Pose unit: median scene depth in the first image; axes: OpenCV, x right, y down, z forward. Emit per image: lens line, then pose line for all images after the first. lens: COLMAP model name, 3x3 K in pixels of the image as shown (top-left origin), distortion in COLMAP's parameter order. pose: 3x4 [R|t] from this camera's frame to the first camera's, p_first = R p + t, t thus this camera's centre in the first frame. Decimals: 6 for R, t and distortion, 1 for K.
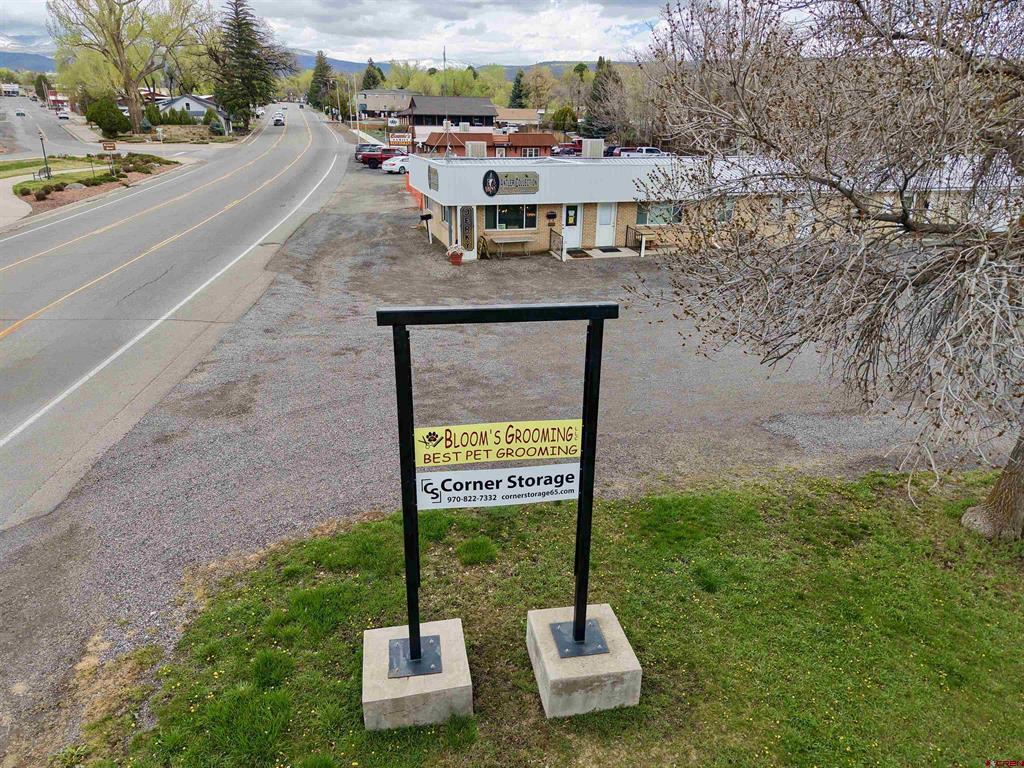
lens RADIAL K [[686.3, 0, 510.0], [0, 686.3, 382.4], [0, 0, 1]] dist [0.019538, -0.015660]
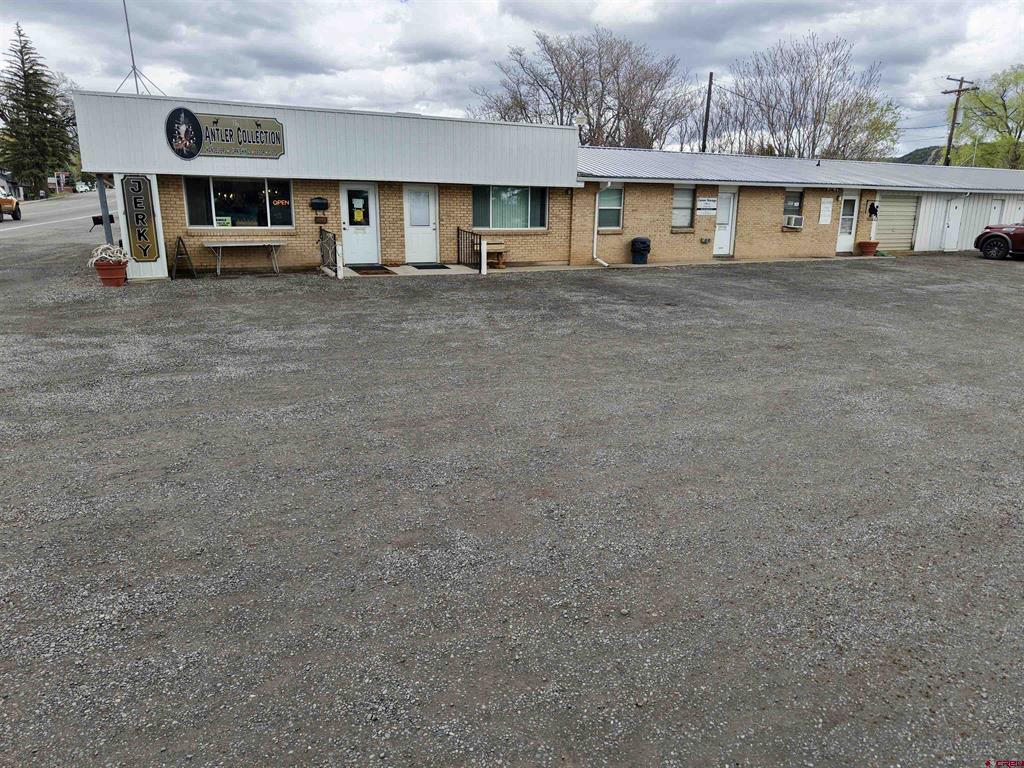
lens RADIAL K [[686.3, 0, 510.0], [0, 686.3, 382.4], [0, 0, 1]] dist [0.019538, -0.015660]
pose [[0.983579, -0.048441, 0.173856, 0.108726], [0.068660, 0.991307, -0.112235, -0.022705], [-0.166908, 0.122329, 0.978354, 0.434587]]
